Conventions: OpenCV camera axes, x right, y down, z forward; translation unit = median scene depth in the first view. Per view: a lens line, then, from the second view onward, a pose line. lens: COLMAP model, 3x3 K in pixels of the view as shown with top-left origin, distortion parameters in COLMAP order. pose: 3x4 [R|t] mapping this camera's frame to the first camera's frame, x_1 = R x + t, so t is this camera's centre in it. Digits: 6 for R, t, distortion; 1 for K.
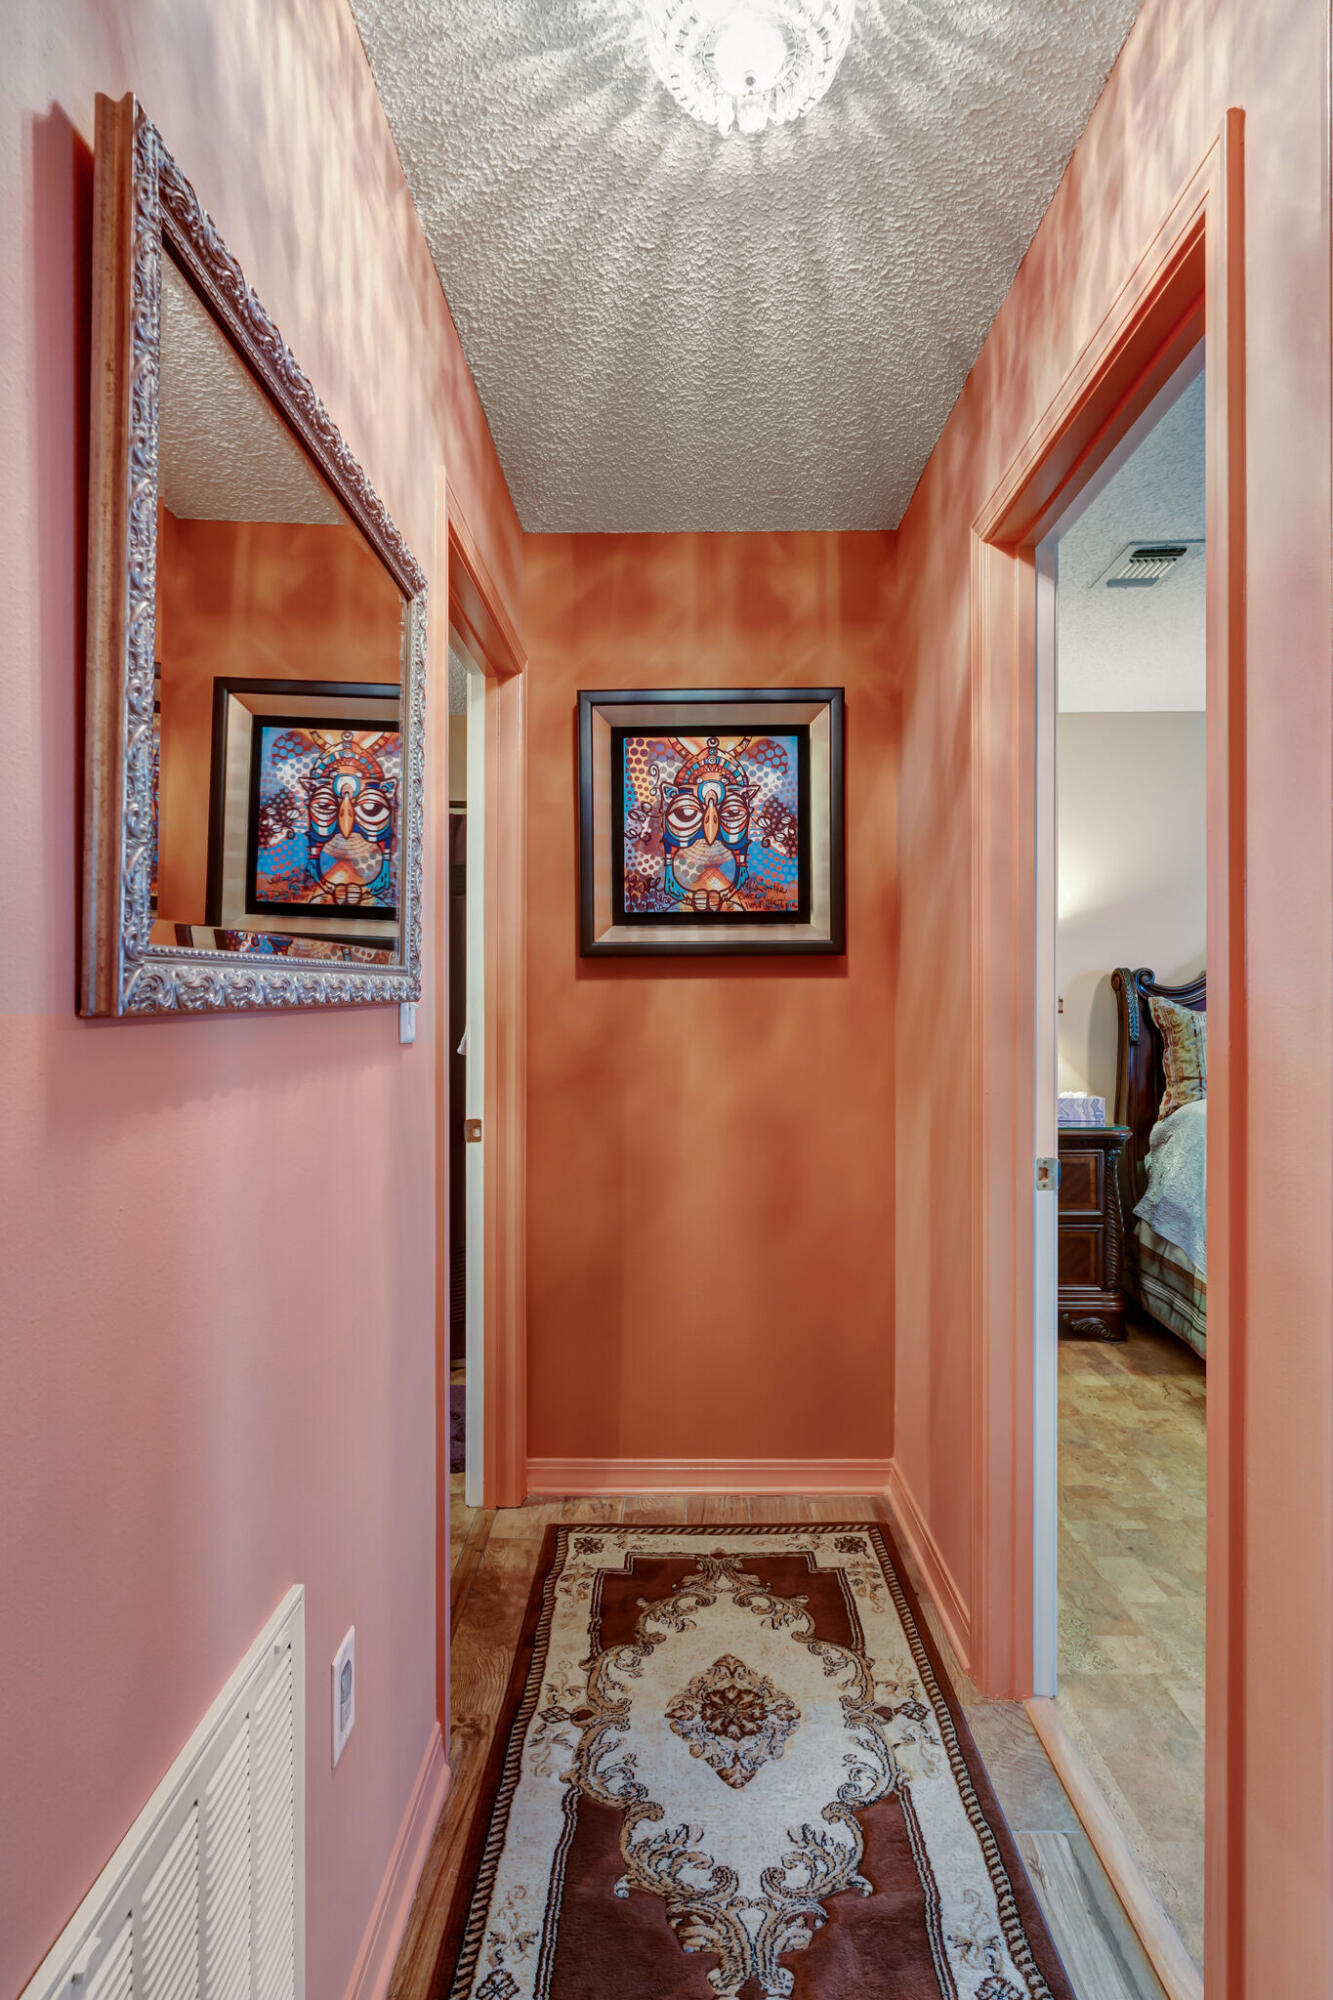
lens RADIAL K [[1072.3, 0, 666.5], [0, 1072.3, 1000.0], [0, 0, 1]] dist [-0.000123, -0.000070]
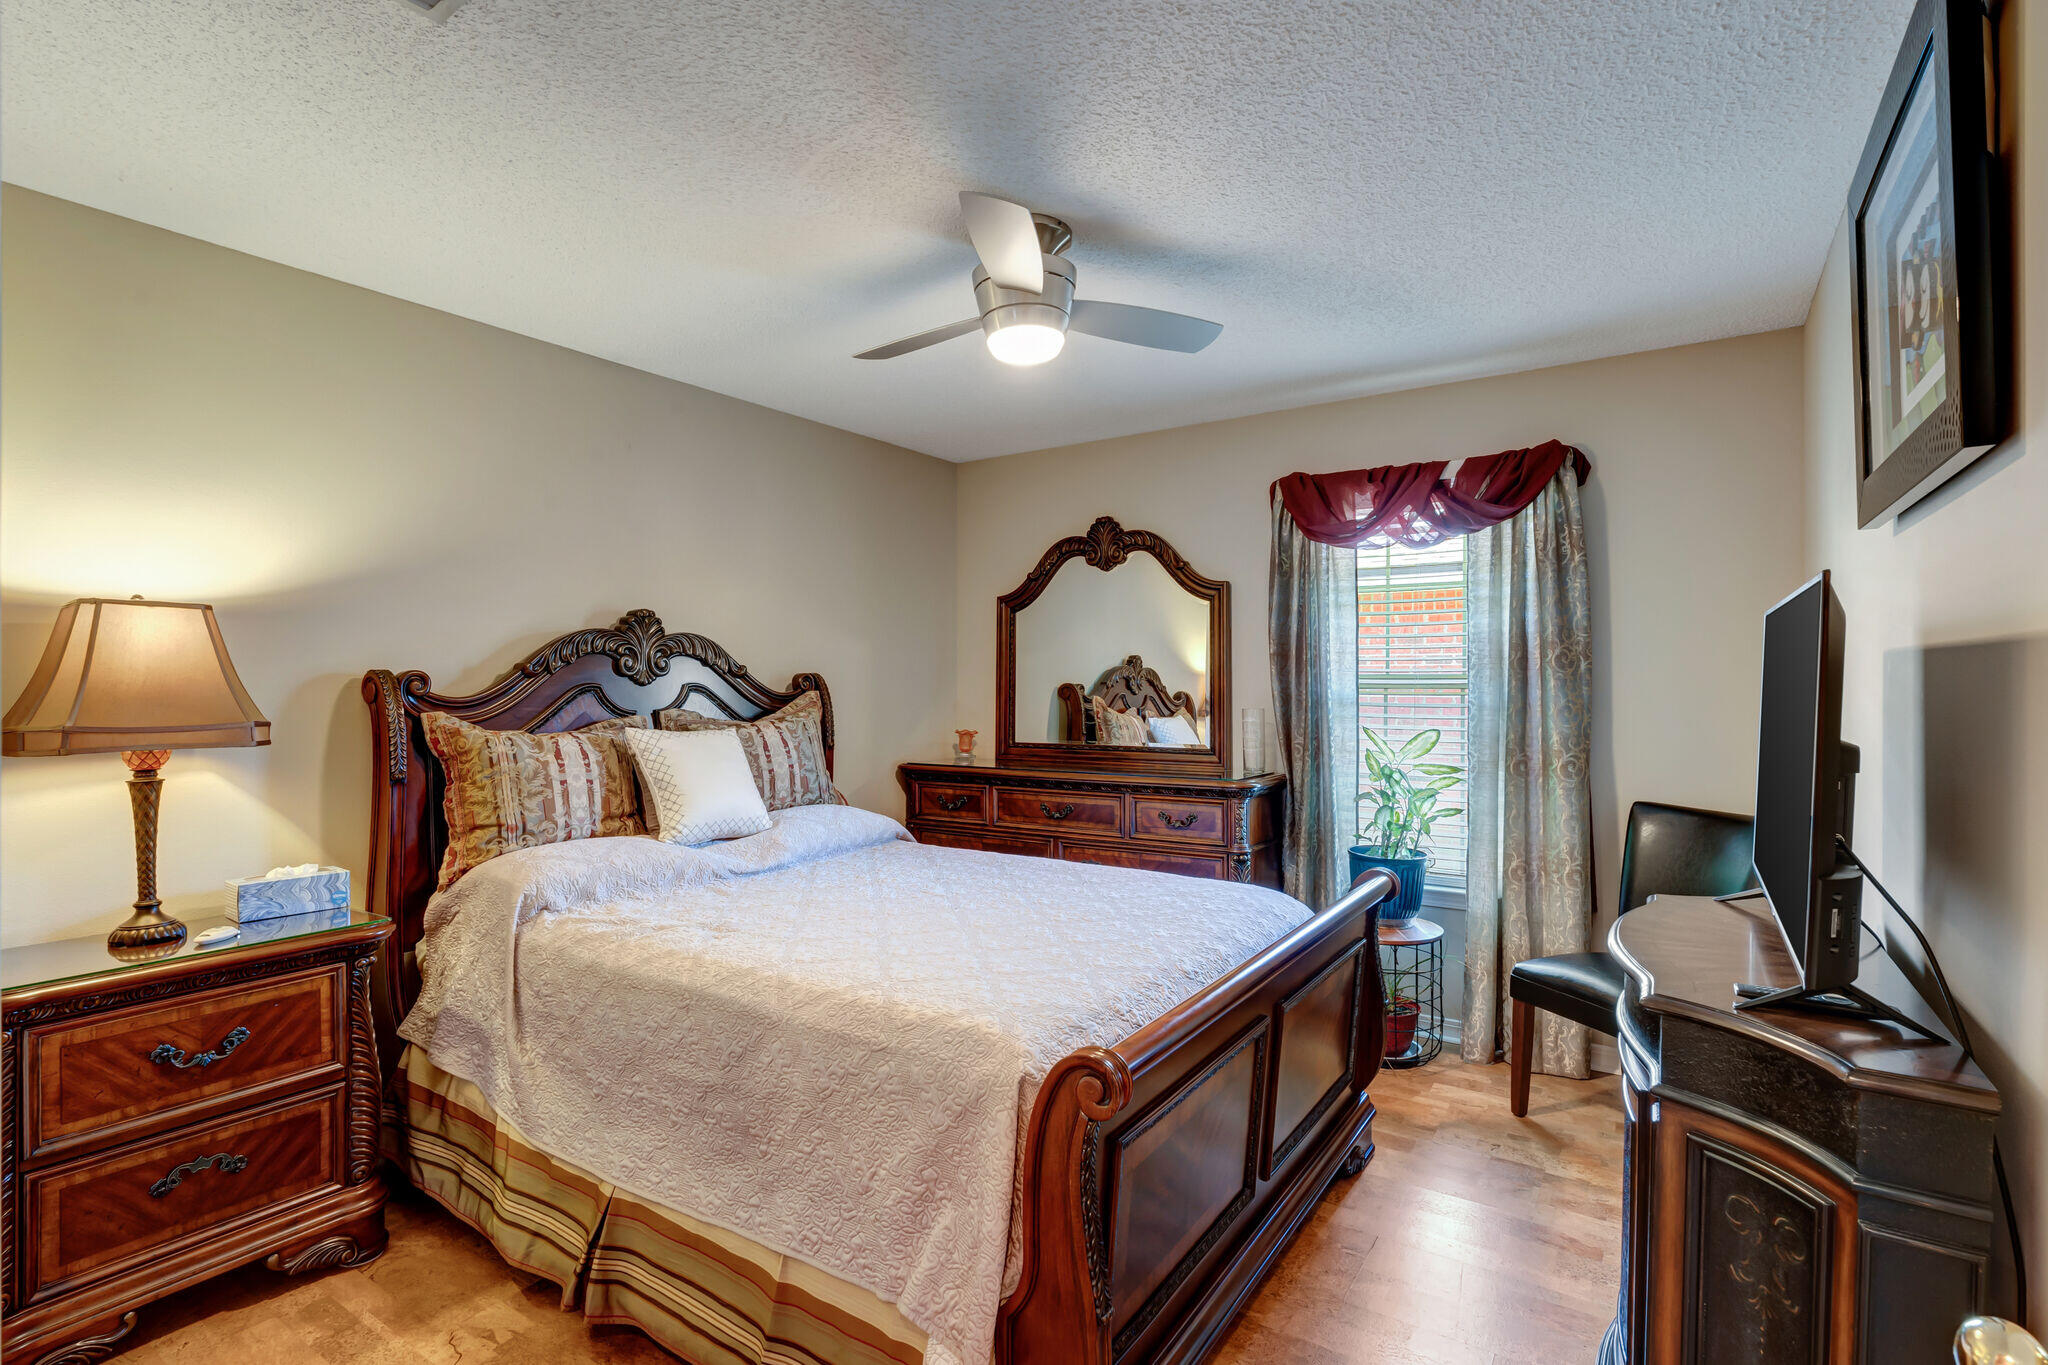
lens RADIAL K [[962.3, 0, 1024.0], [0, 962.3, 682.5], [0, 0, 1]] dist [-0.000581, 0.000030]
pose [[0.551490, -0.000057, 0.834181, 0.151039], [0.002076, 0.999997, -0.001304, -0.021263], [-0.834179, 0.002451, 0.551489, 0.344548]]
